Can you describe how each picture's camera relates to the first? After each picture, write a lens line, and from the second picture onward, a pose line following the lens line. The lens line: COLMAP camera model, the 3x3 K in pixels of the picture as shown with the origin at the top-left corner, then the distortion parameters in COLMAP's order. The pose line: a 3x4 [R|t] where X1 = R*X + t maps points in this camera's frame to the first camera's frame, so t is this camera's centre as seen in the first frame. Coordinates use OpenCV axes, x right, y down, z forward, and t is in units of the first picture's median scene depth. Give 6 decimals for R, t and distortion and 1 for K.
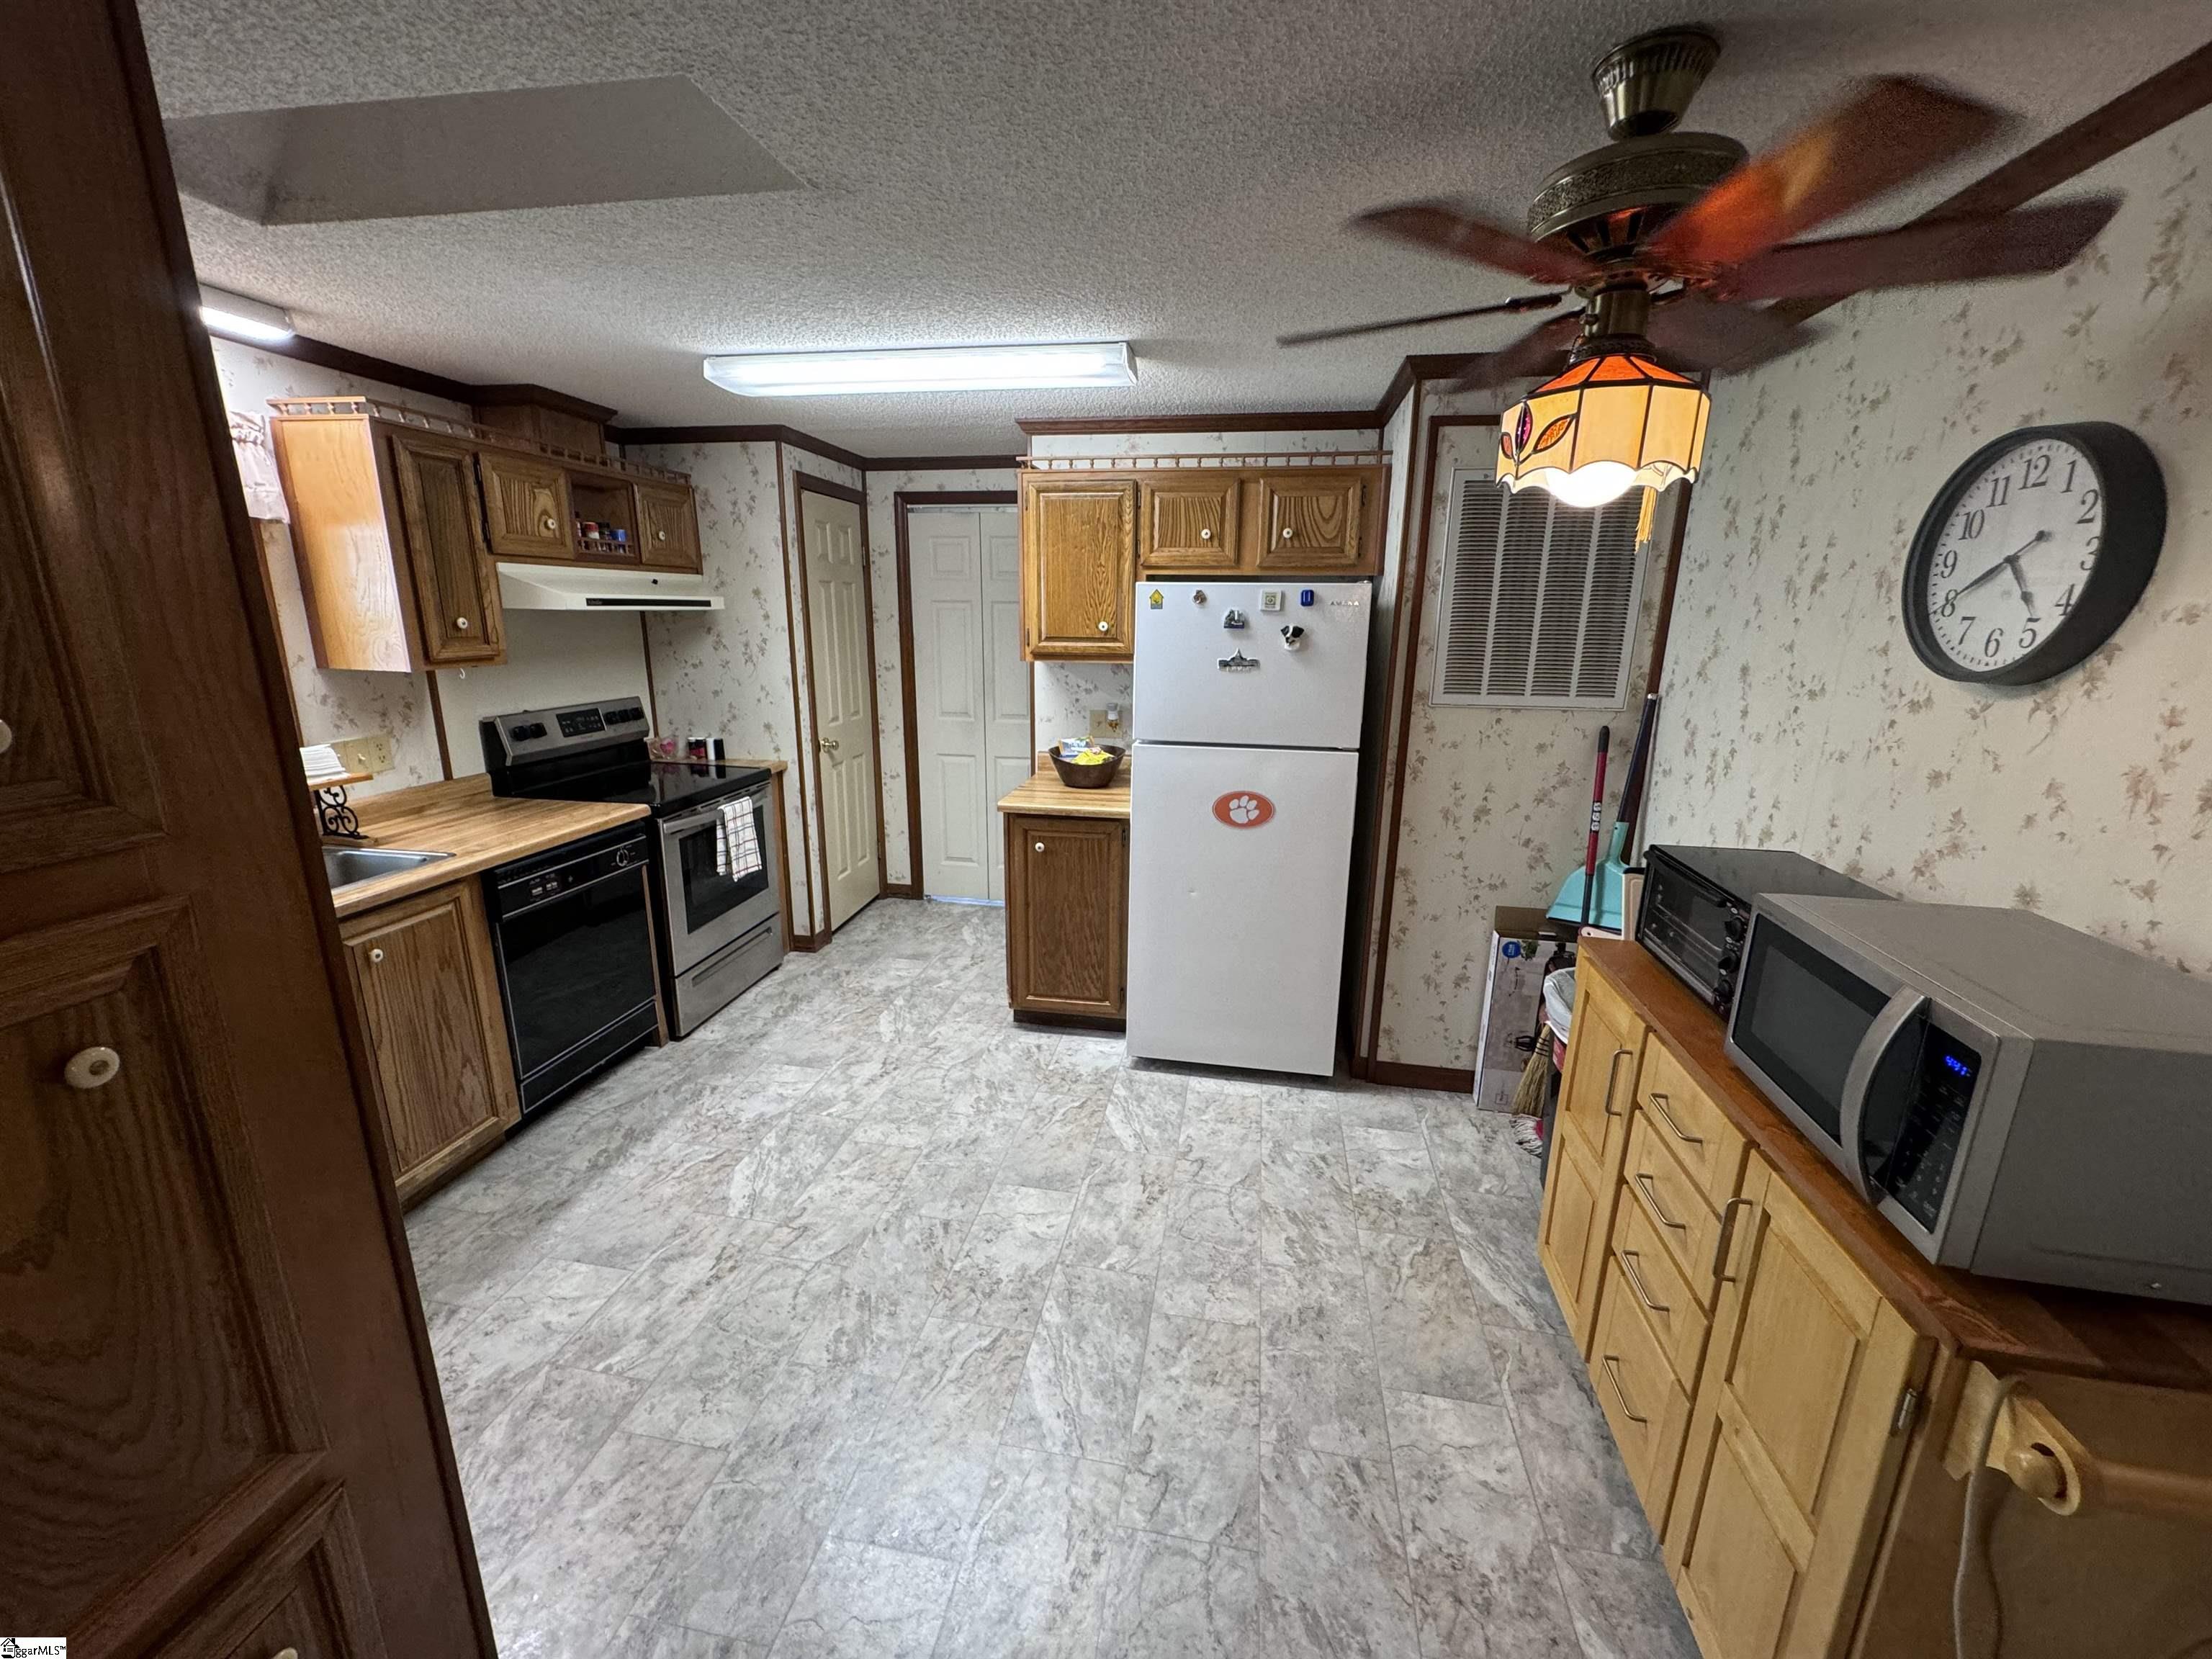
lens RADIAL K [[884.3, 0, 1103.5], [0, 884.3, 833.1], [0, 0, 1]] dist [-0.003476, 0.000956]
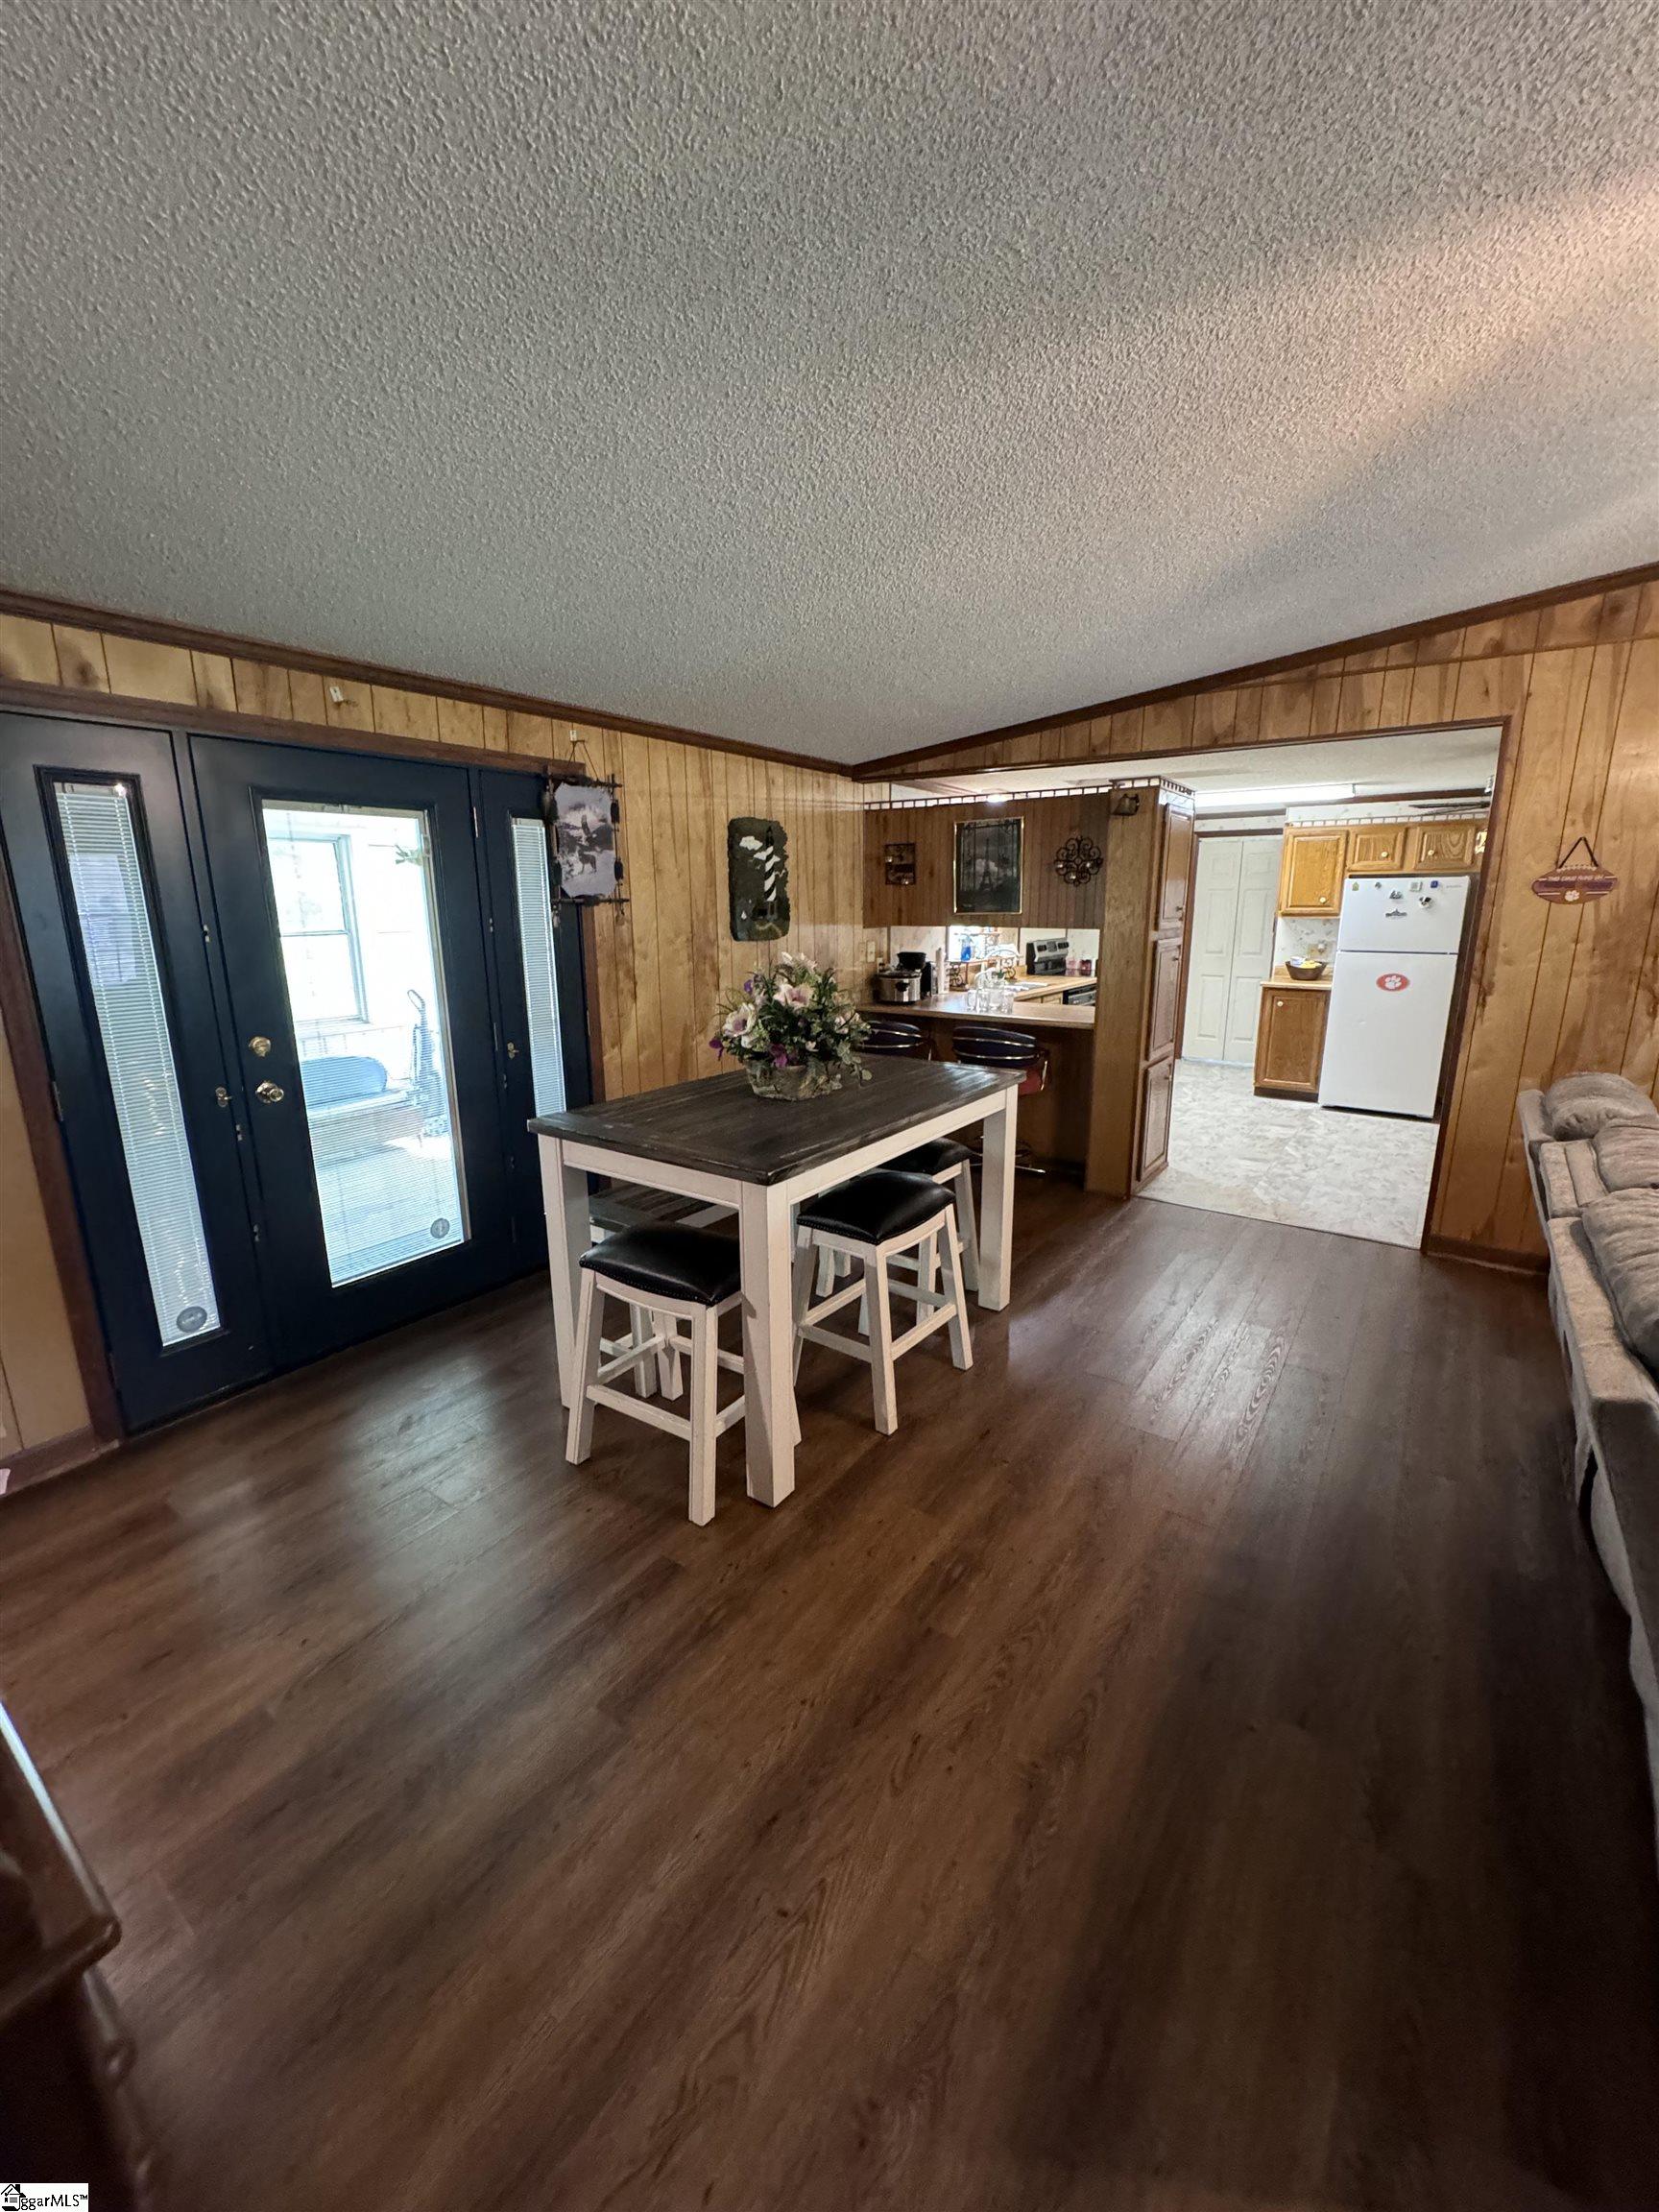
lens RADIAL K [[884.3, 0, 833.0], [0, 884.3, 1103.0], [0, 0, 1]] dist [-0.003476, 0.000956]
pose [[0.904377, 0.079978, -0.419173, -0.150914], [-0.089242, 0.996007, -0.002503, 0.395476], [0.417299, 0.039672, 0.907903, -1.521927]]
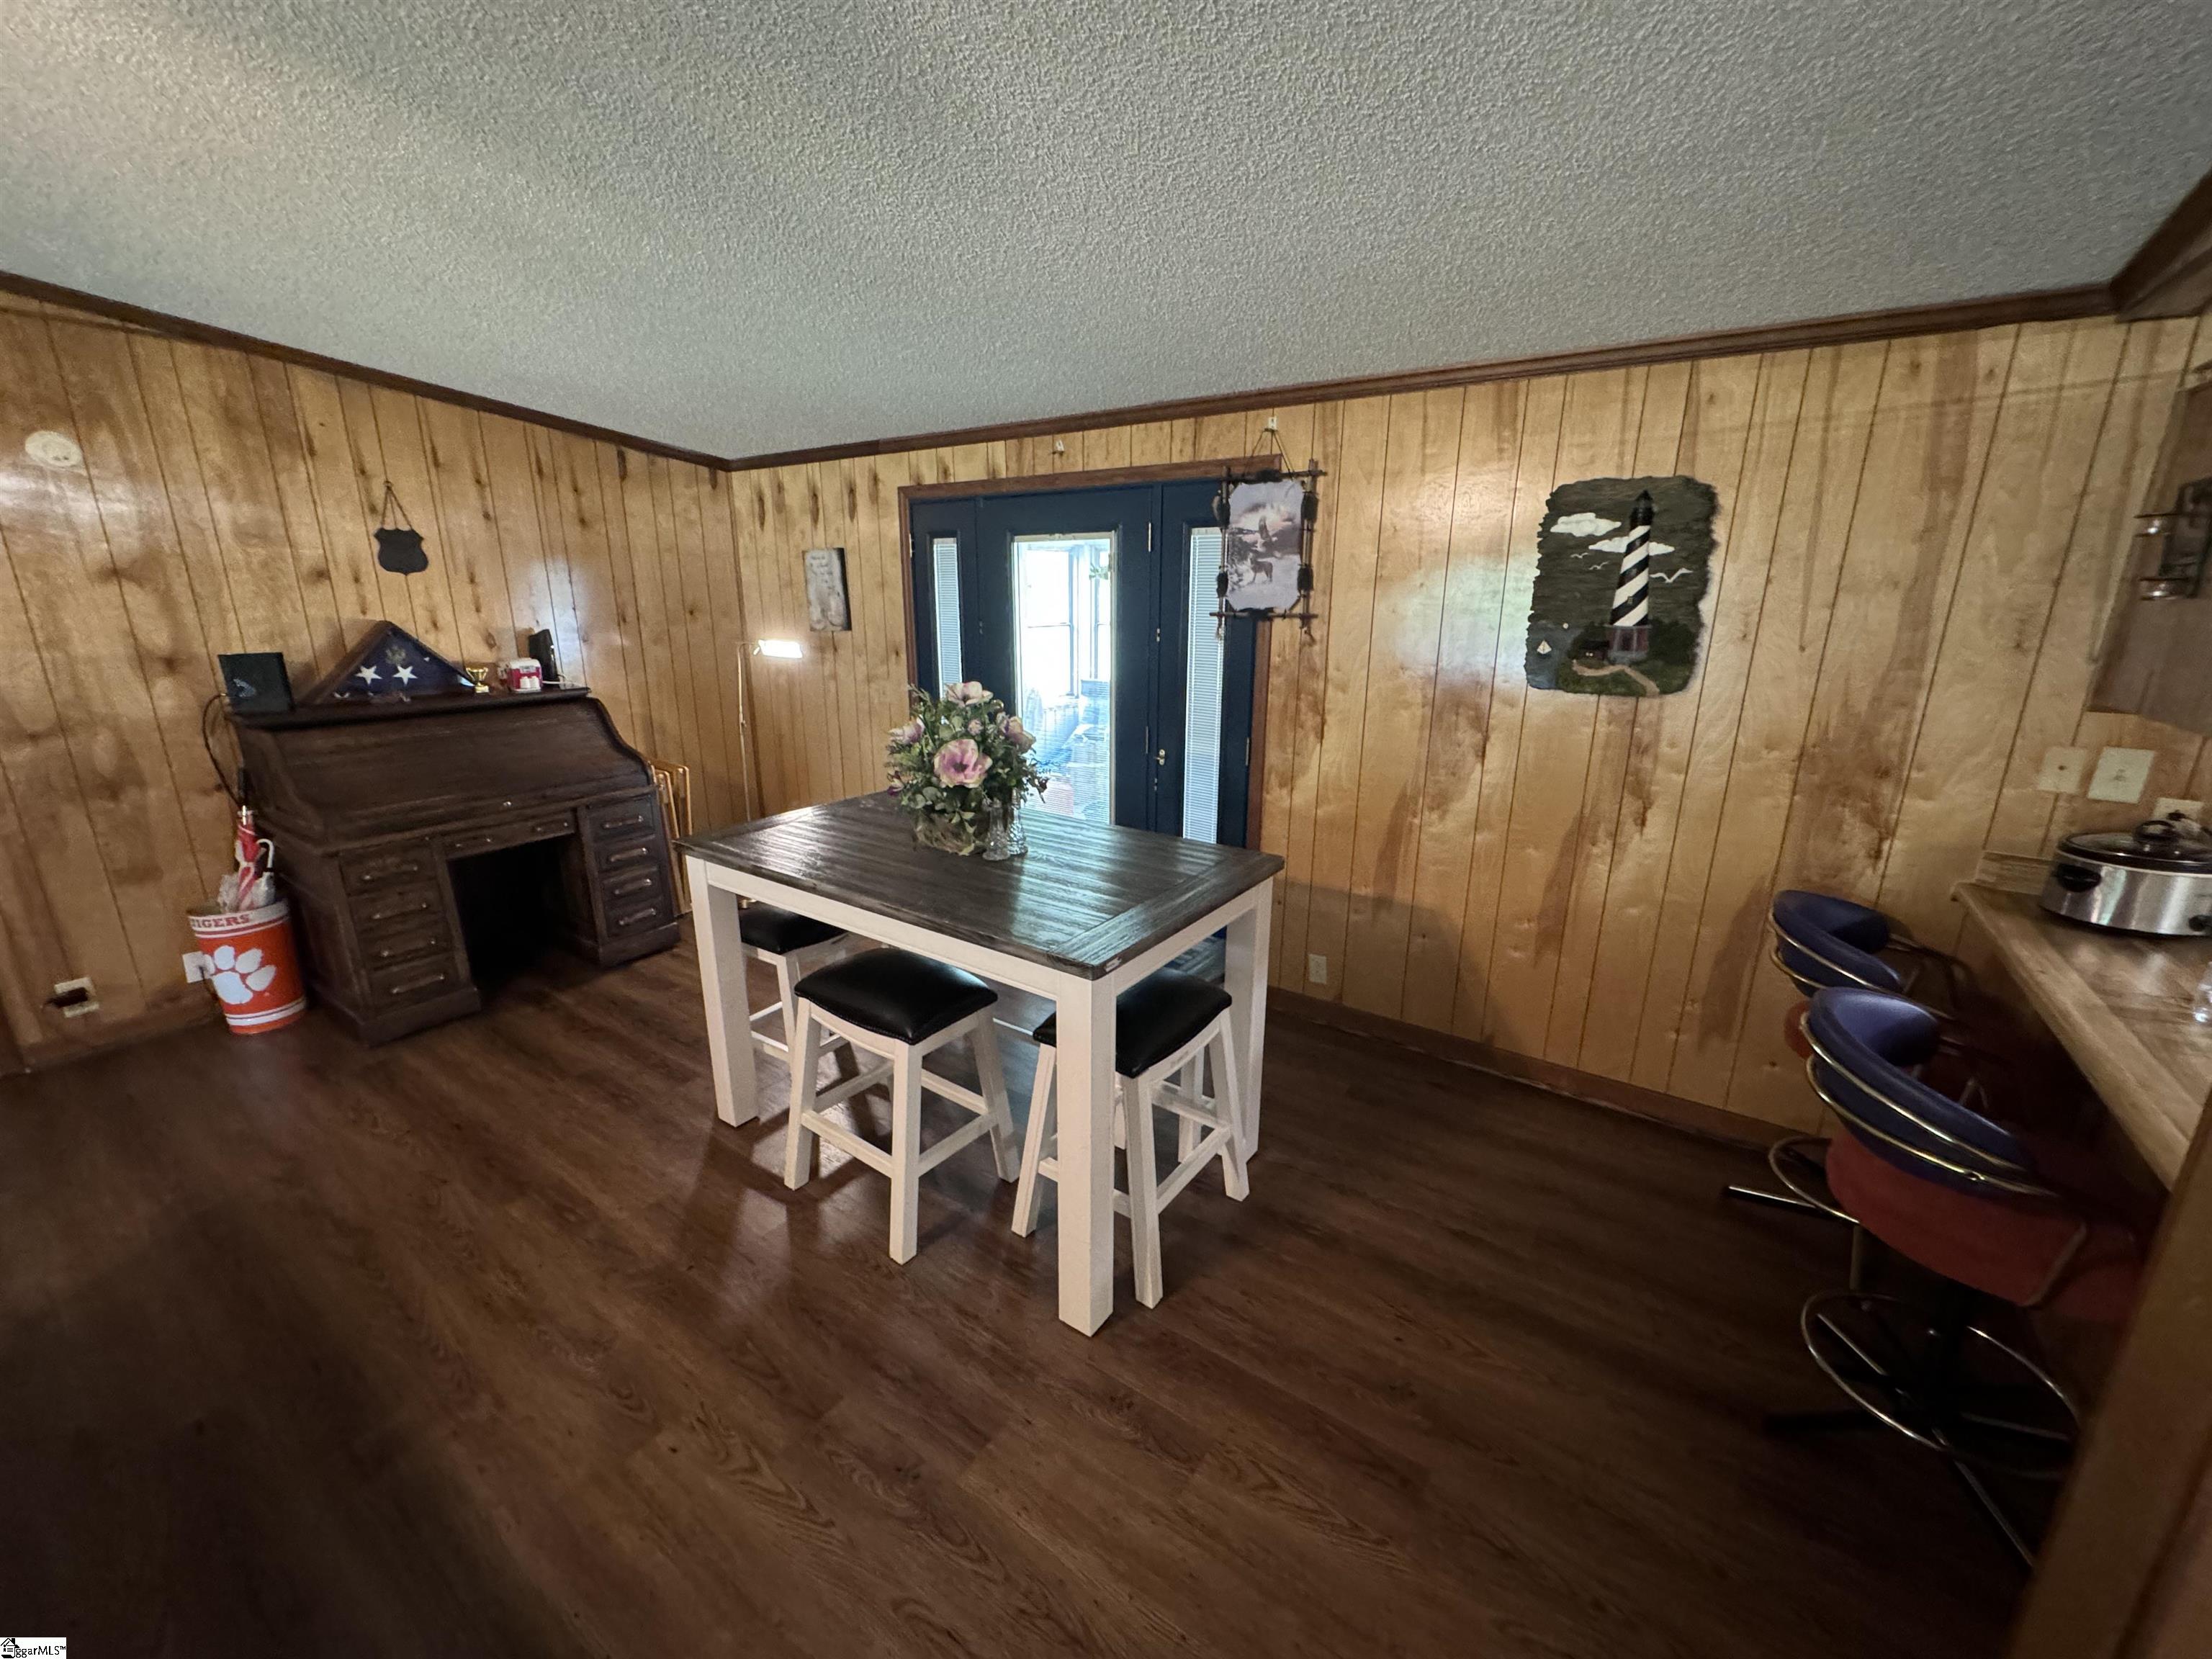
lens RADIAL K [[884.3, 0, 1101.5], [0, 884.3, 829.5], [0, 0, 1]] dist [-0.003476, 0.000956]
pose [[-0.427809, 0.223593, -0.875777, 0.096800], [-0.232497, 0.909096, 0.345672, 0.038966], [0.873456, 0.351497, -0.336935, -0.221782]]
